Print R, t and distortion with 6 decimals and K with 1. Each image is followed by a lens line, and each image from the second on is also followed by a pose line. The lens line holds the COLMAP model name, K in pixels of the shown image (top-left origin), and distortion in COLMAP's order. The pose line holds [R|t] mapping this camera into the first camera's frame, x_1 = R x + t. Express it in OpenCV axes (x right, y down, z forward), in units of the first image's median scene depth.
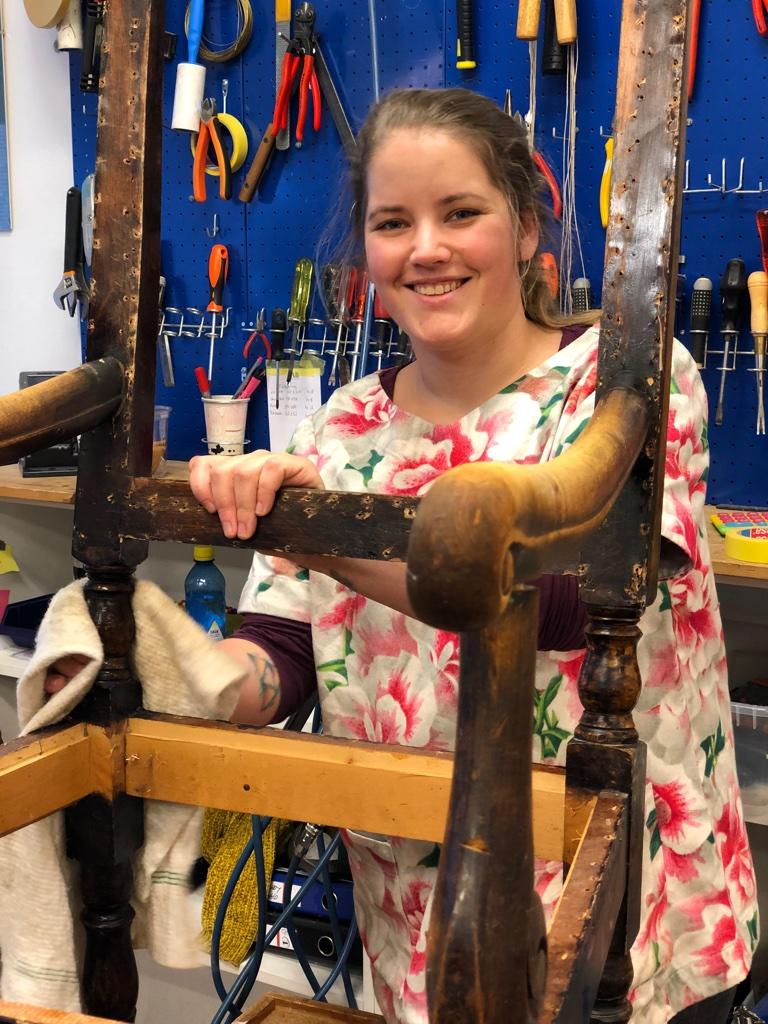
lens RADIAL K [[1573.5, 0, 384.0], [0, 1573.5, 512.0], [0, 0, 1]] dist [0.167416, -0.851110]
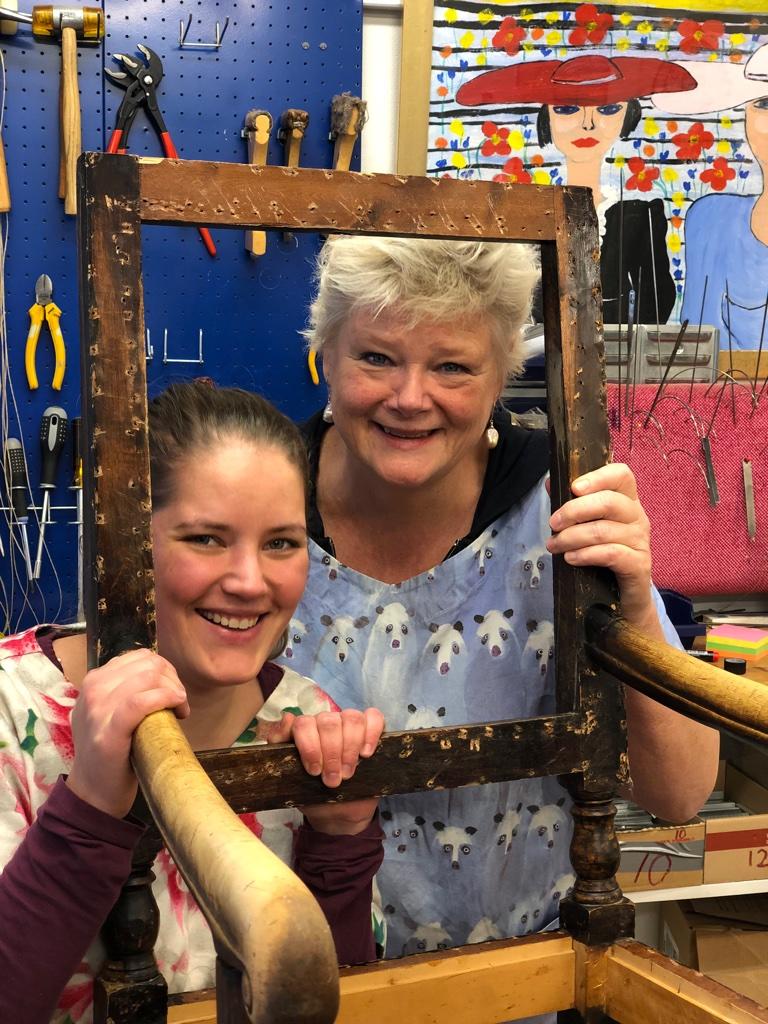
lens RADIAL K [[1573.5, 0, 384.0], [0, 1573.5, 512.0], [0, 0, 1]] dist [0.167416, -0.851110]
pose [[0.672571, -0.081875, 0.735489, -0.767261], [0.104592, 0.994401, 0.015053, -0.171830], [-0.732604, 0.066802, 0.677369, 0.241978]]
